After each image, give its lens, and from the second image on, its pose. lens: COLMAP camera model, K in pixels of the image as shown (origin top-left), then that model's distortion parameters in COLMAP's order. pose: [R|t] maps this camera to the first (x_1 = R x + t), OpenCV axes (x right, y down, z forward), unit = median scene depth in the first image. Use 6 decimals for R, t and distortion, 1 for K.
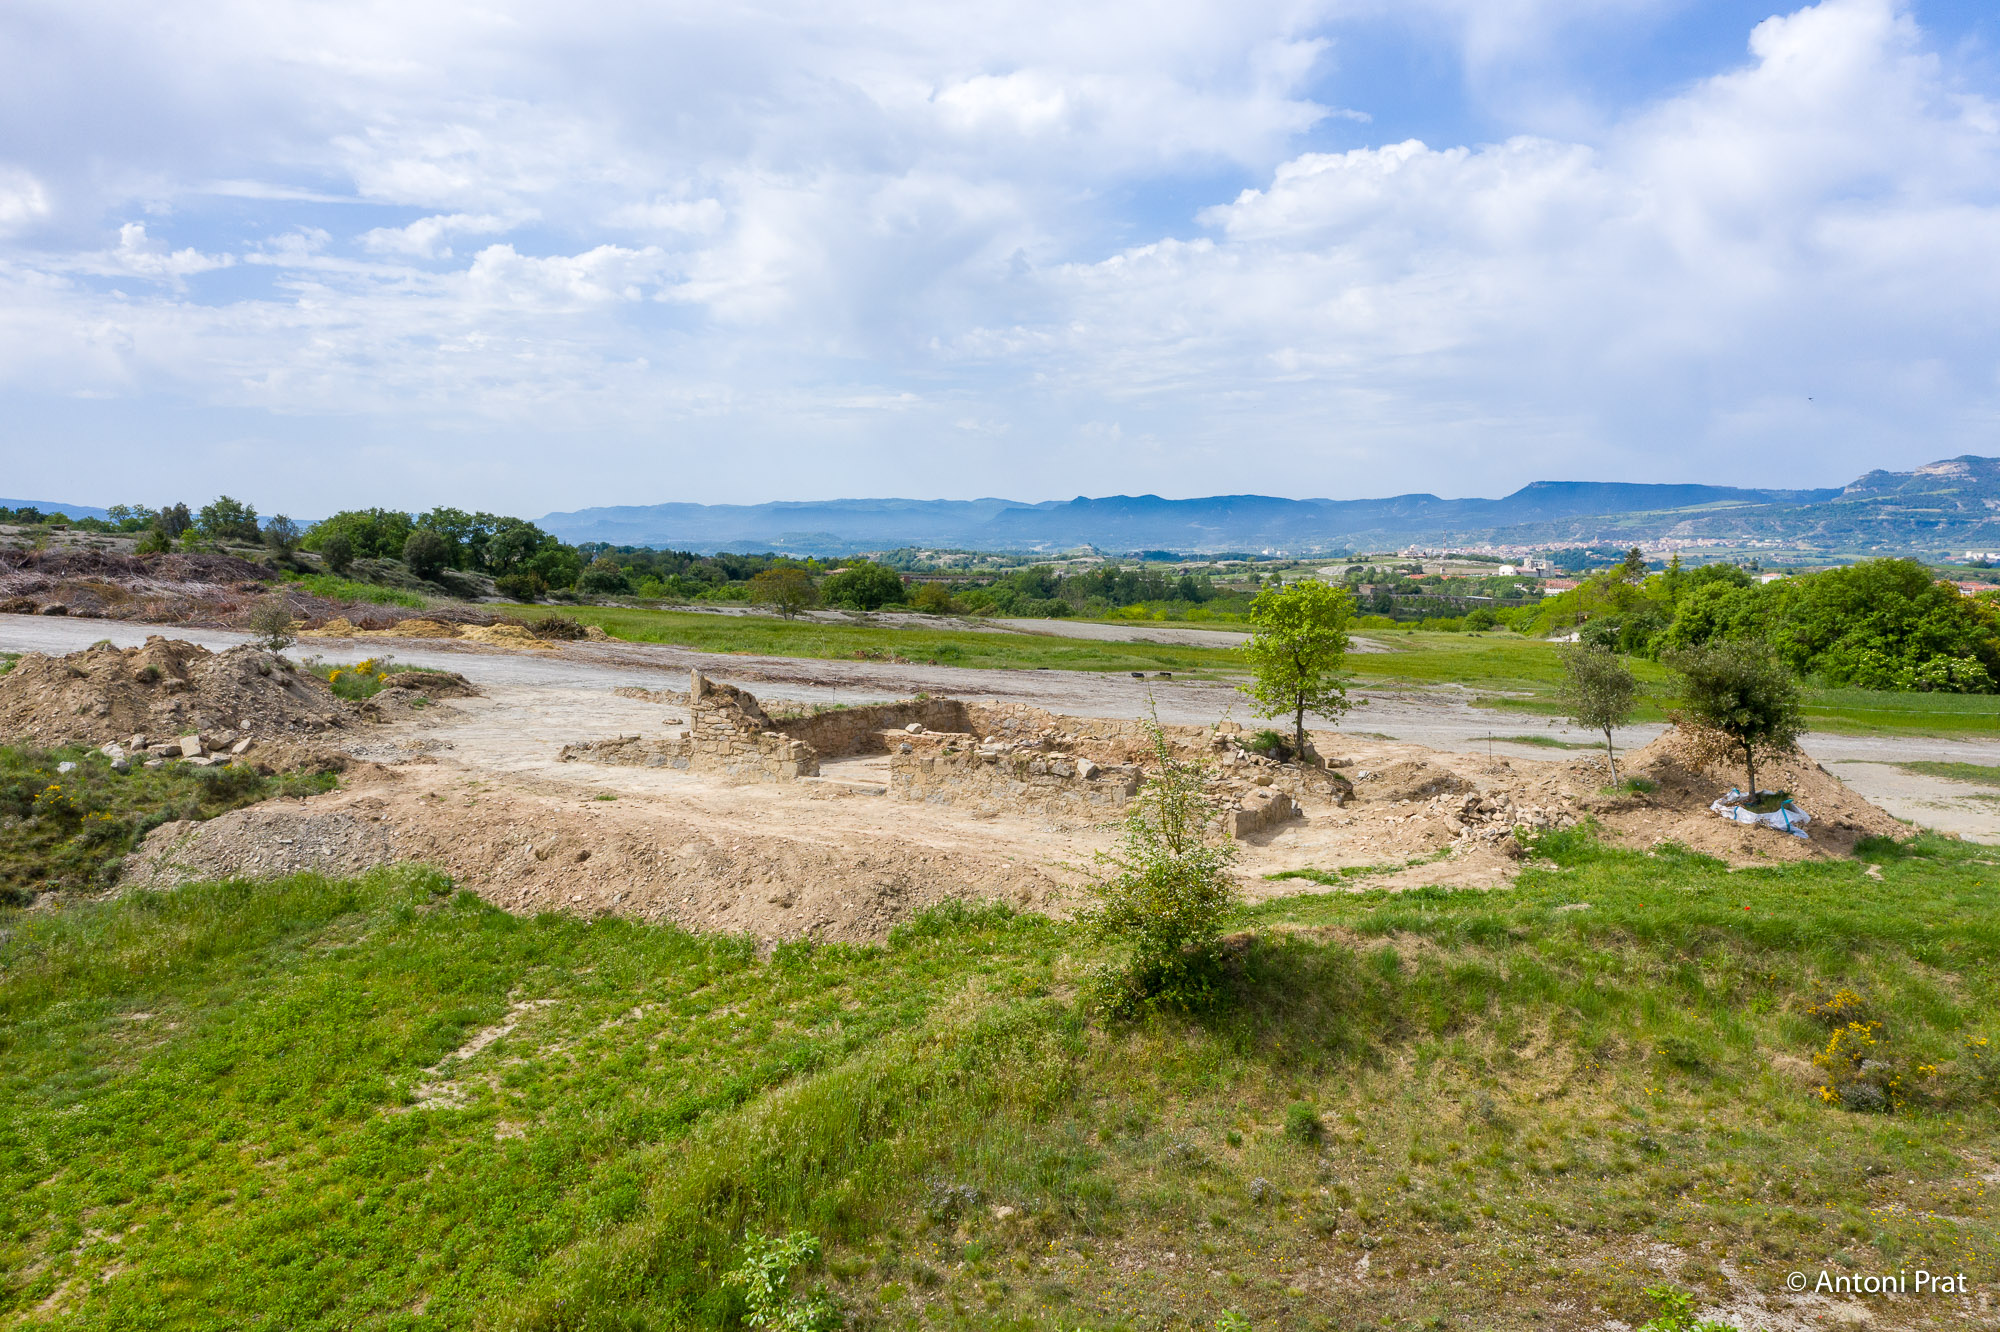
lens RADIAL K [[1575.9, 0, 994.1], [0, 1575.9, 671.6], [0, 0, 1]] dist [-0.024067, 0.013567]
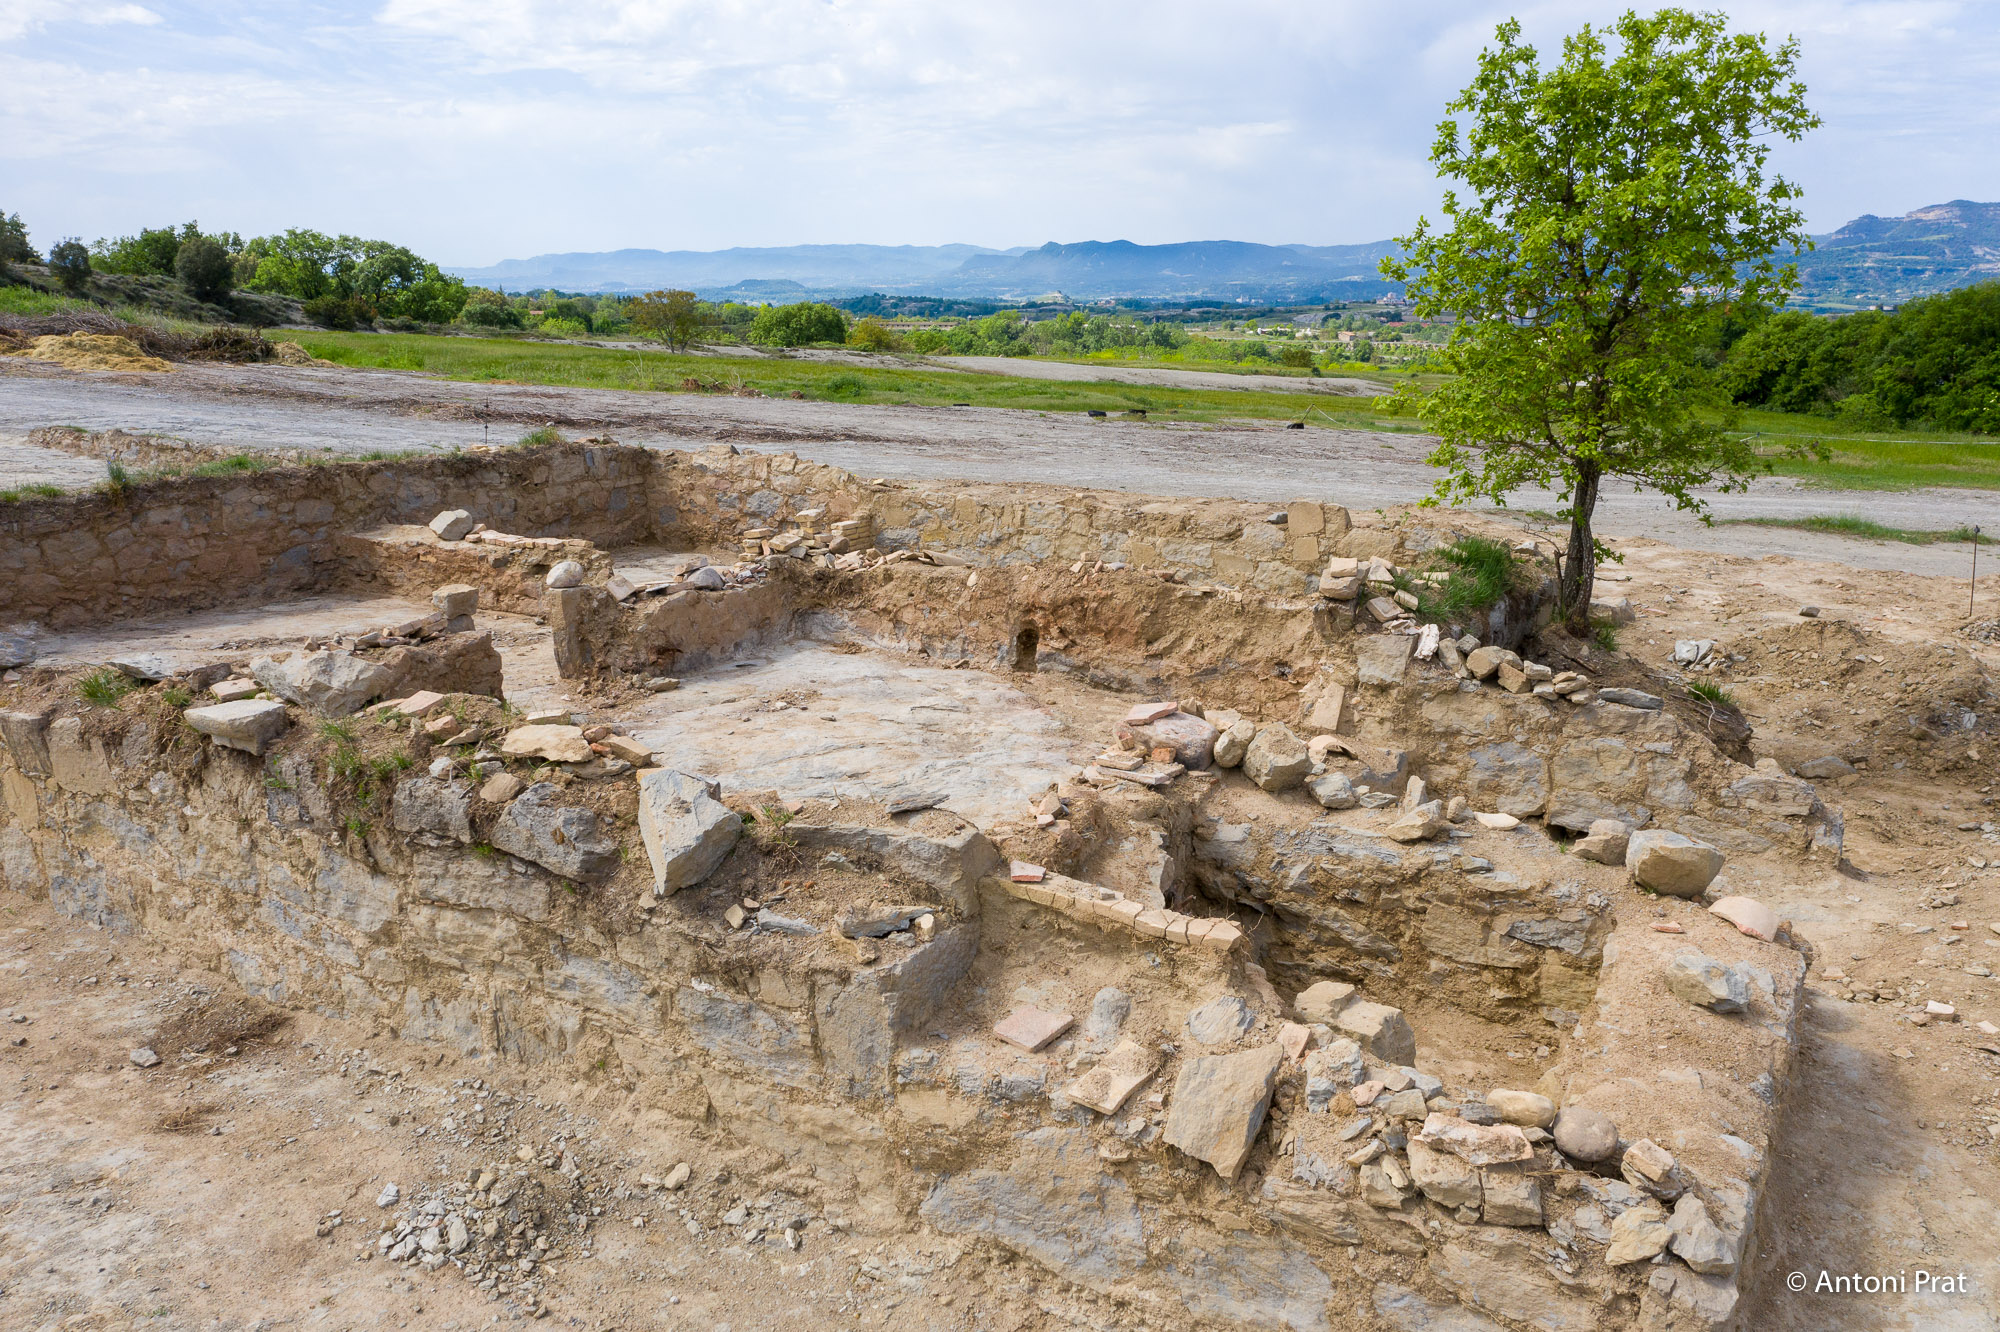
lens RADIAL K [[1575.9, 0, 994.1], [0, 1575.9, 671.6], [0, 0, 1]] dist [-0.024067, 0.013567]
pose [[0.999805, -0.004957, 0.019131, 0.020028], [0.001933, 0.987915, 0.154983, 0.004080], [-0.019668, -0.154916, 0.987732, 0.188056]]
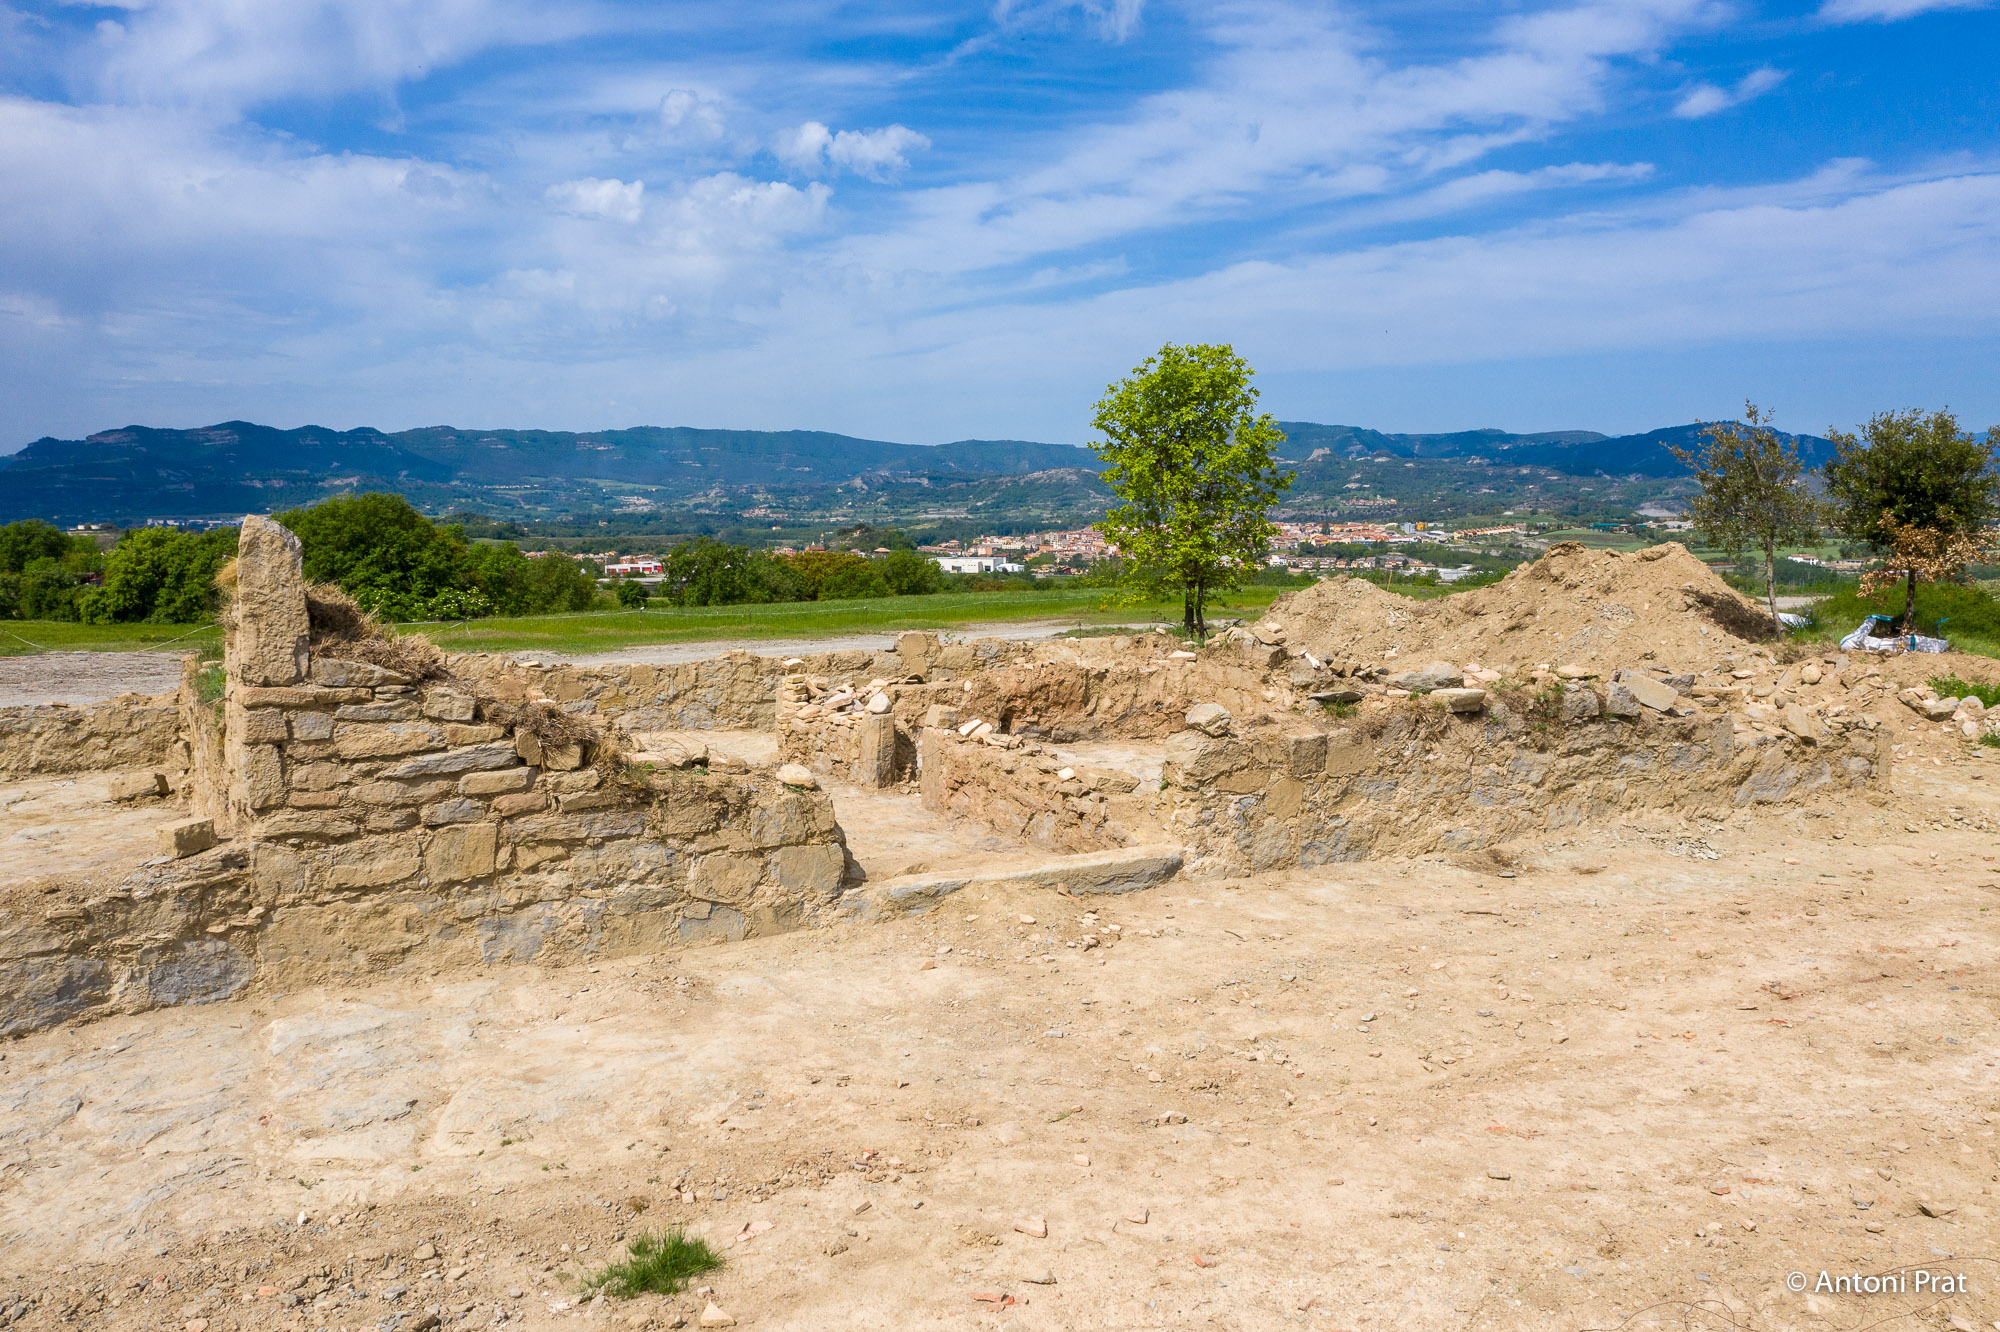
lens RADIAL K [[1575.9, 0, 994.1], [0, 1575.9, 671.6], [0, 0, 1]] dist [-0.024067, 0.013567]
pose [[0.494396, -0.098997, 0.863581, -0.085542], [0.082242, 0.994364, 0.066906, 0.003392], [-0.865337, 0.037945, 0.499751, 0.212117]]
